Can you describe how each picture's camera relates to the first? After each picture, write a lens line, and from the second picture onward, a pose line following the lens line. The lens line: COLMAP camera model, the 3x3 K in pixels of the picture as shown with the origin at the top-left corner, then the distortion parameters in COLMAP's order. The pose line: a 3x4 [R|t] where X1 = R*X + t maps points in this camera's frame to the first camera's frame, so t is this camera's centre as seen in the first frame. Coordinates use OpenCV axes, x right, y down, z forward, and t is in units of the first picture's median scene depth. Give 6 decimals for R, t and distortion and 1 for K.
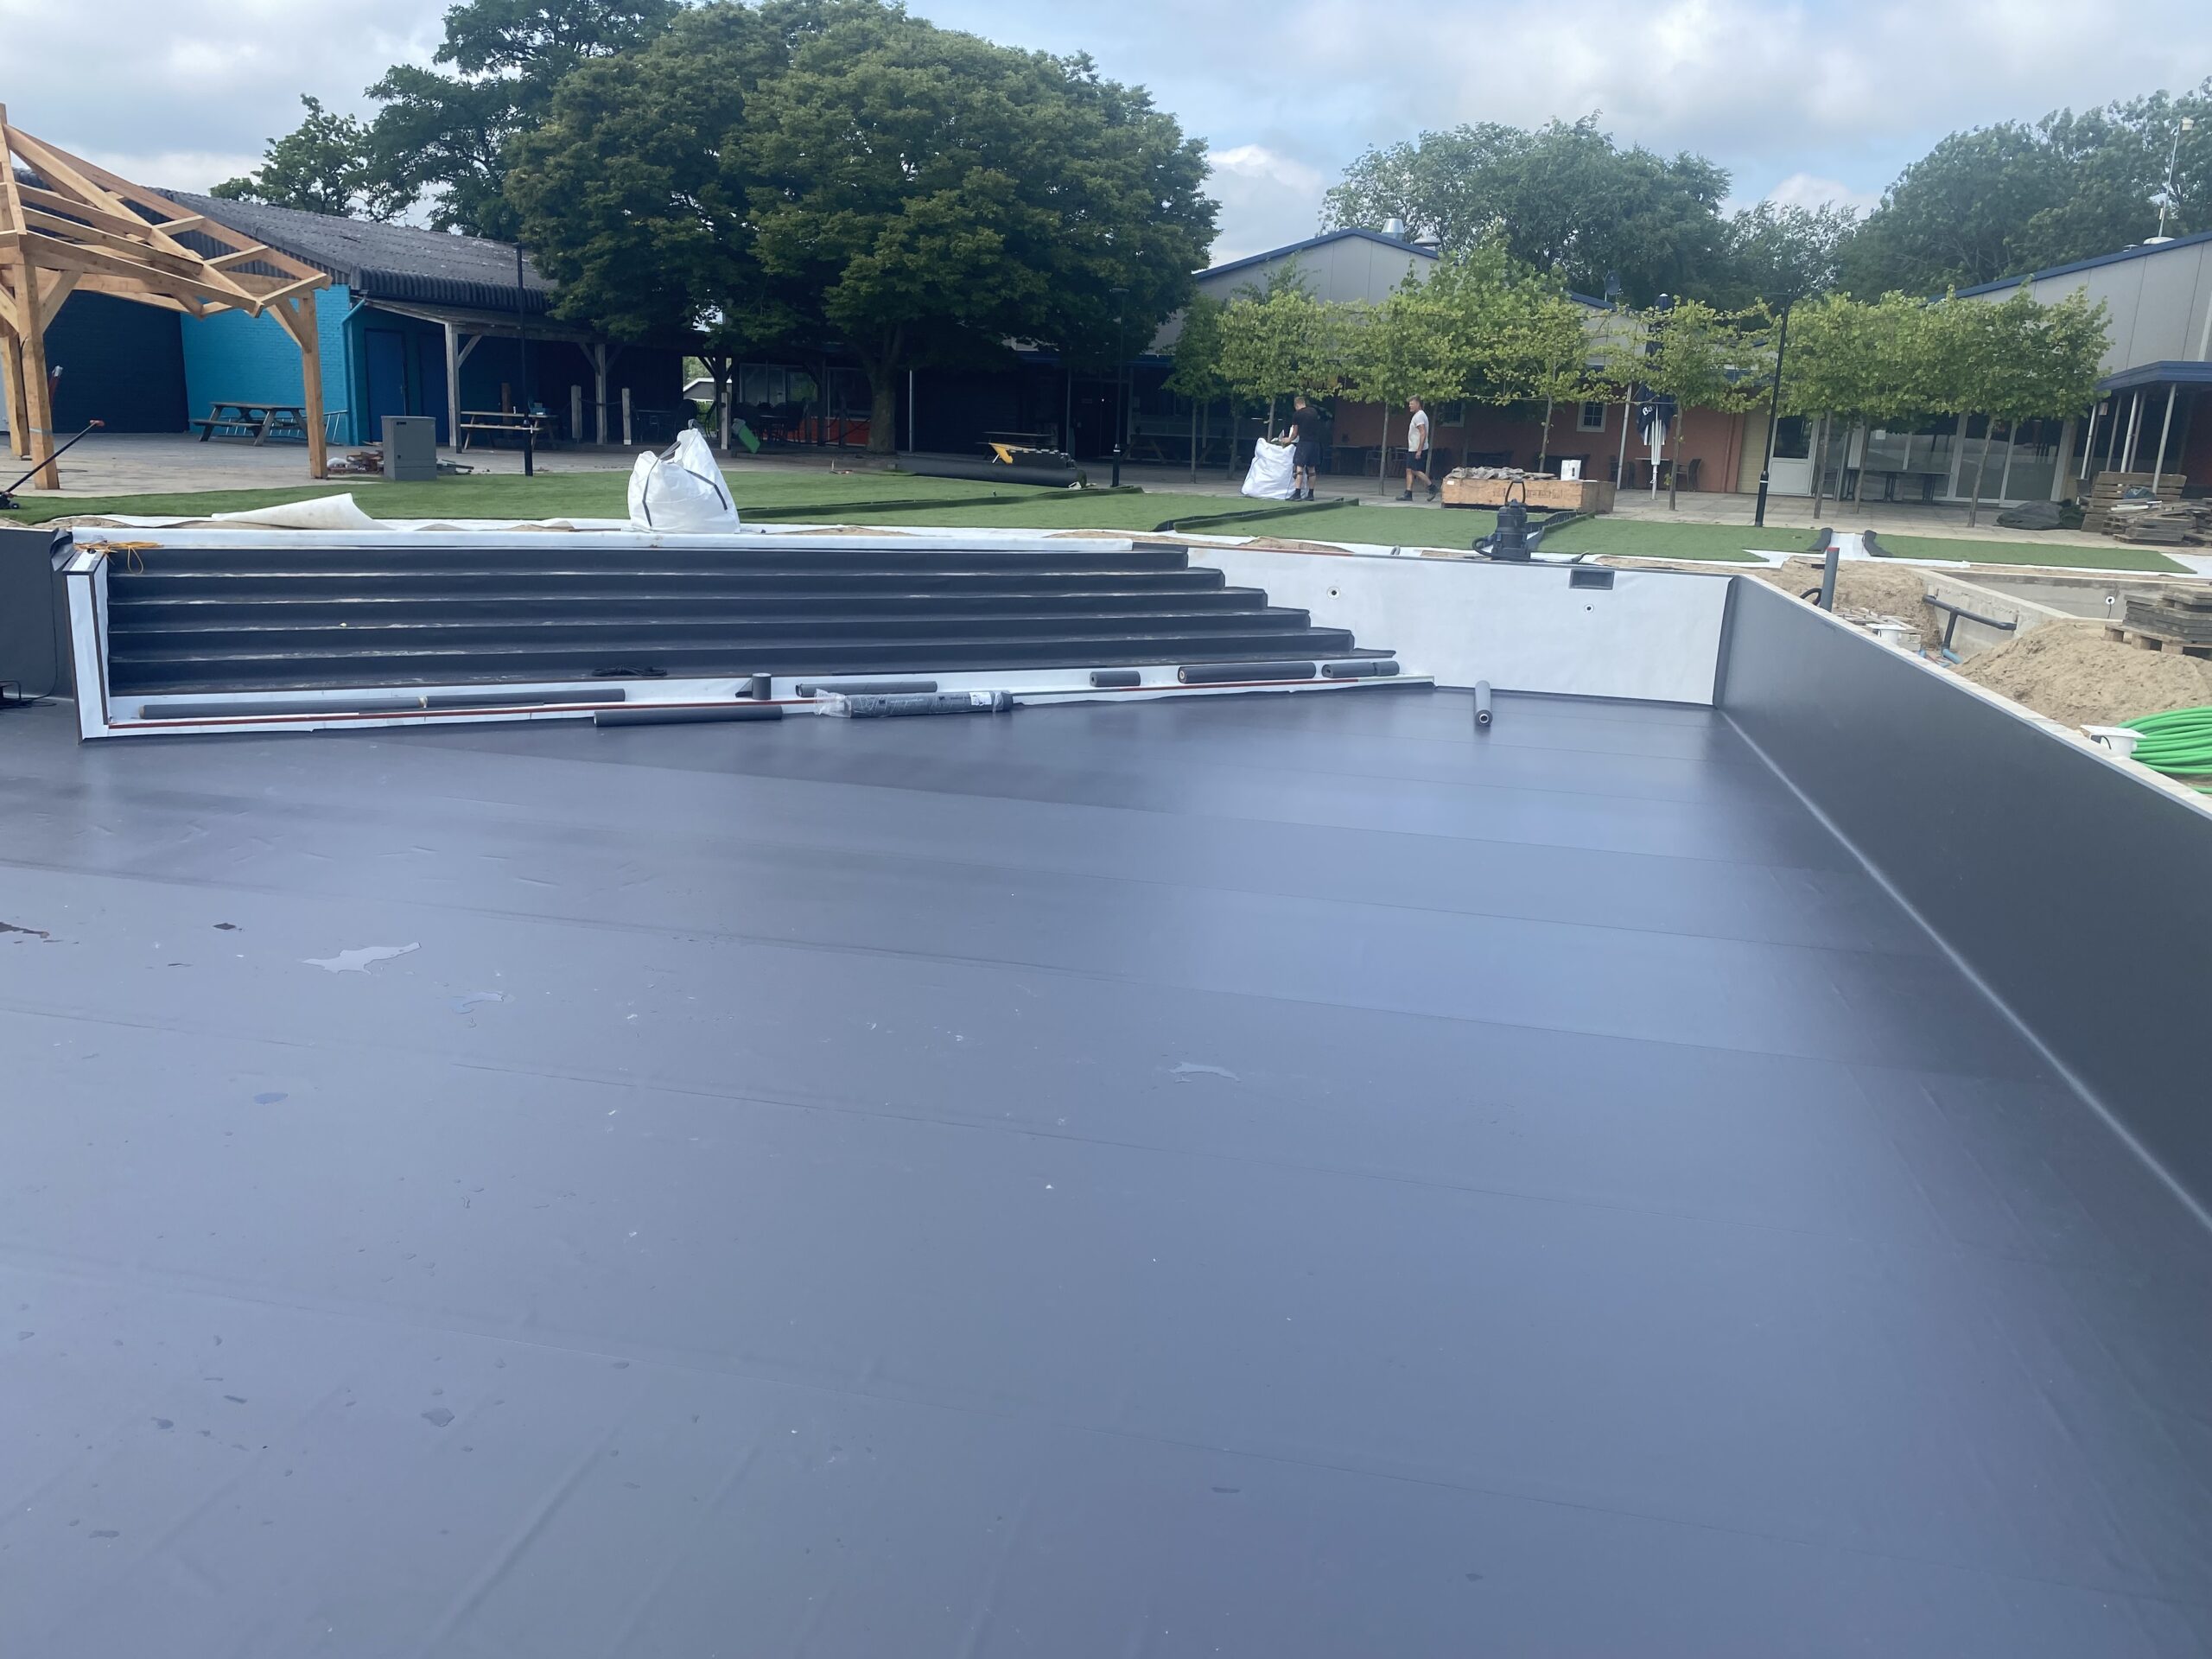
lens RADIAL K [[1680.5, 0, 1131.3], [0, 1680.5, 831.7], [0, 0, 1]] dist [0.122969, -0.297839]
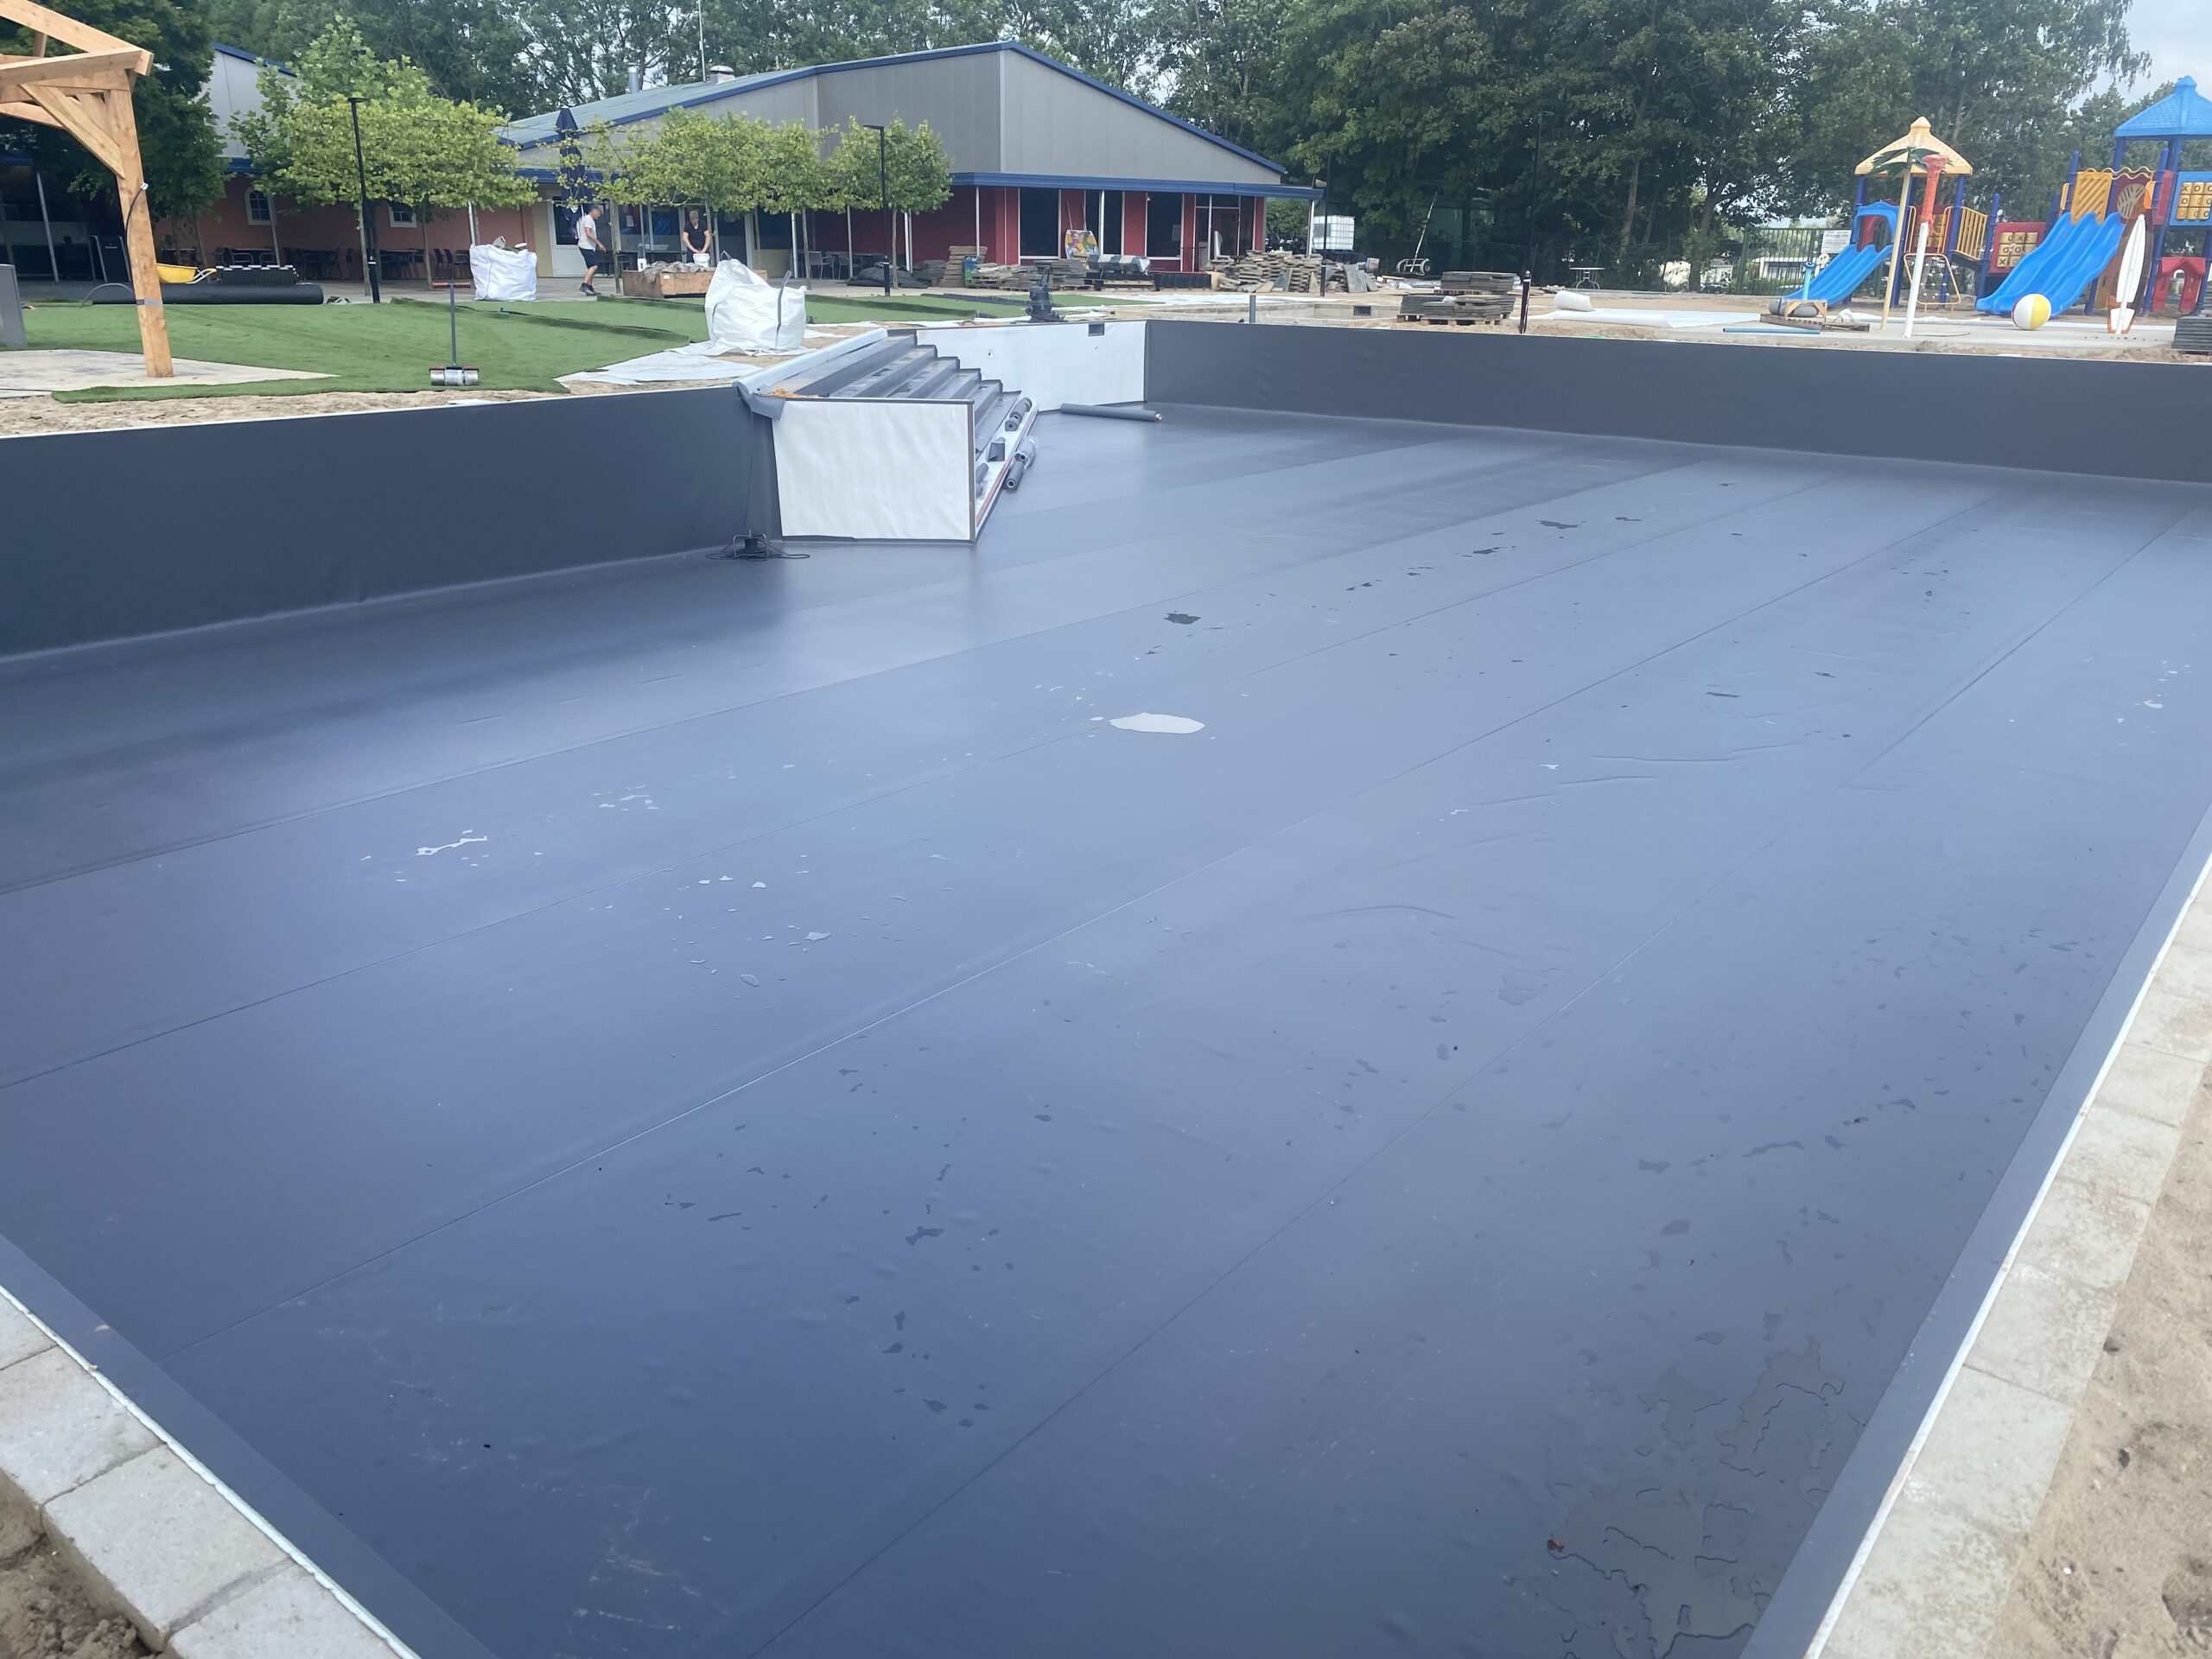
lens RADIAL K [[1701.1, 0, 1106.0], [0, 1701.1, 829.5], [0, 0, 1]] dist [0.014506, -0.005871]
pose [[0.476189, -0.322562, 0.818045, -0.744924], [0.221068, 0.944327, 0.243671, -0.059629], [-0.851101, 0.064810, 0.520986, 0.126234]]
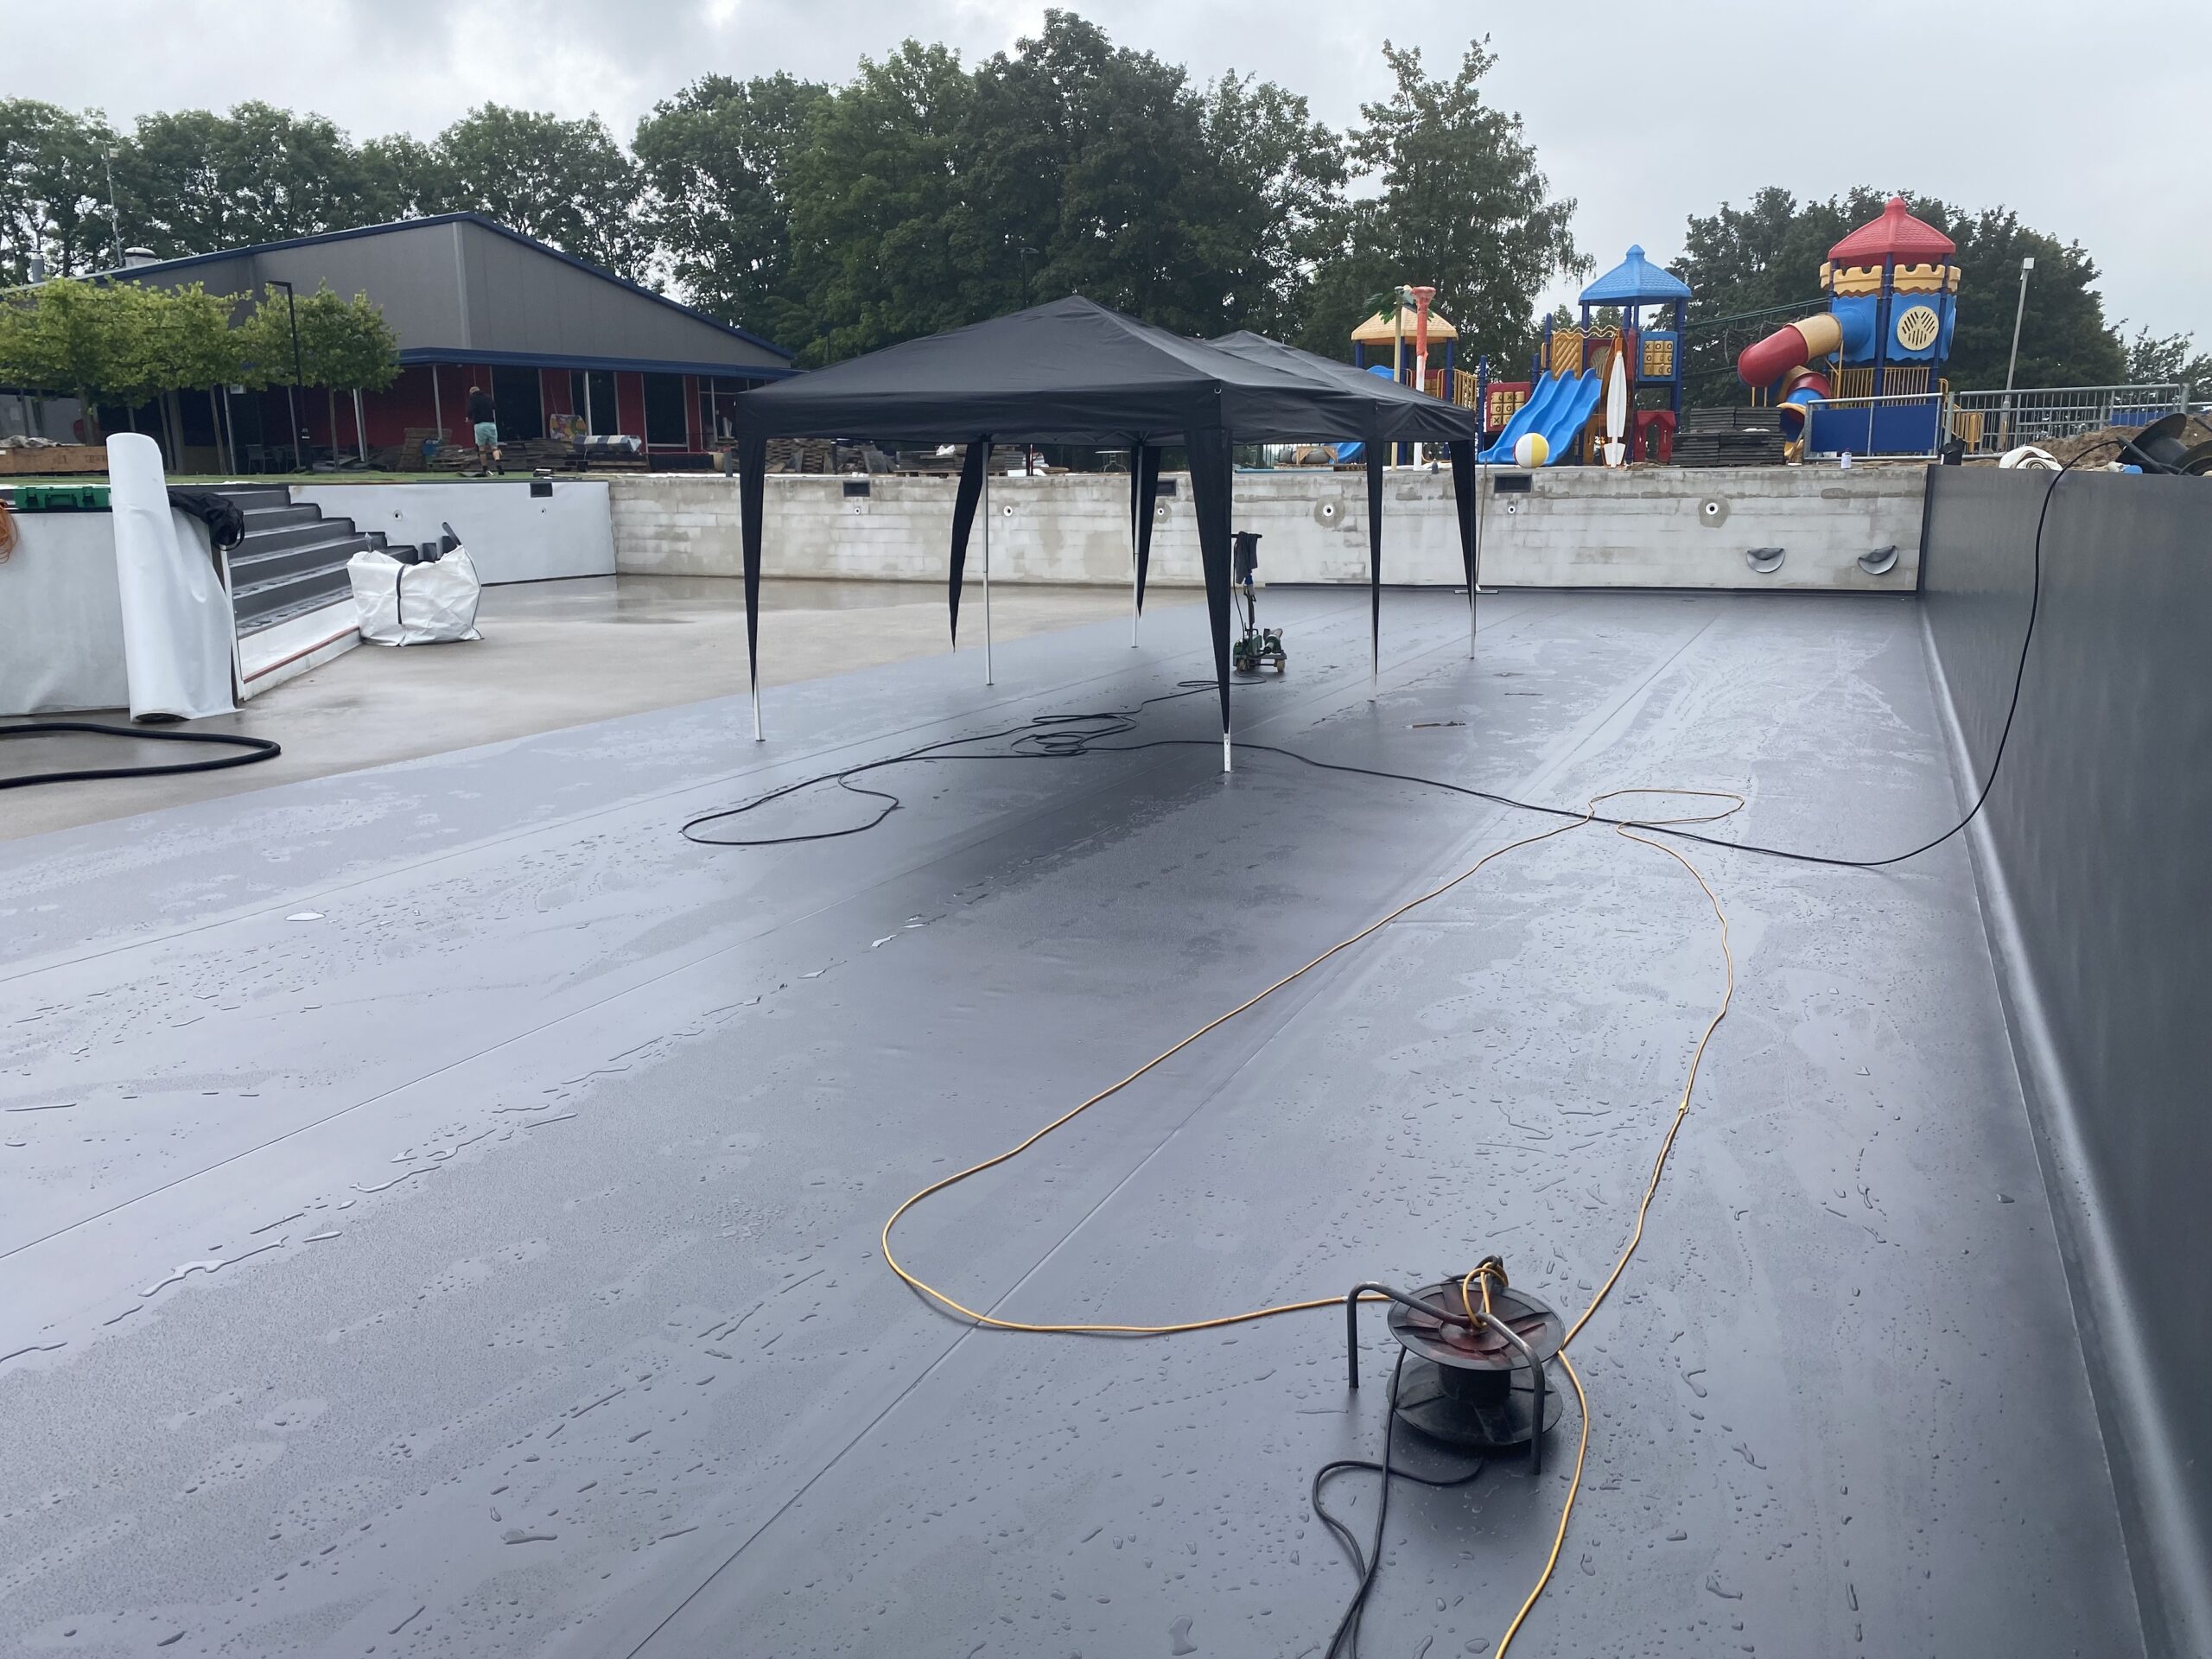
lens RADIAL K [[1680.5, 0, 1131.3], [0, 1680.5, 831.7], [0, 0, 1]] dist [0.122969, -0.297839]
pose [[0.235456, -0.244545, 0.940616, -0.607899], [0.254515, 0.949565, 0.183162, -0.012464], [-0.937967, 0.196275, 0.285821, 0.146125]]
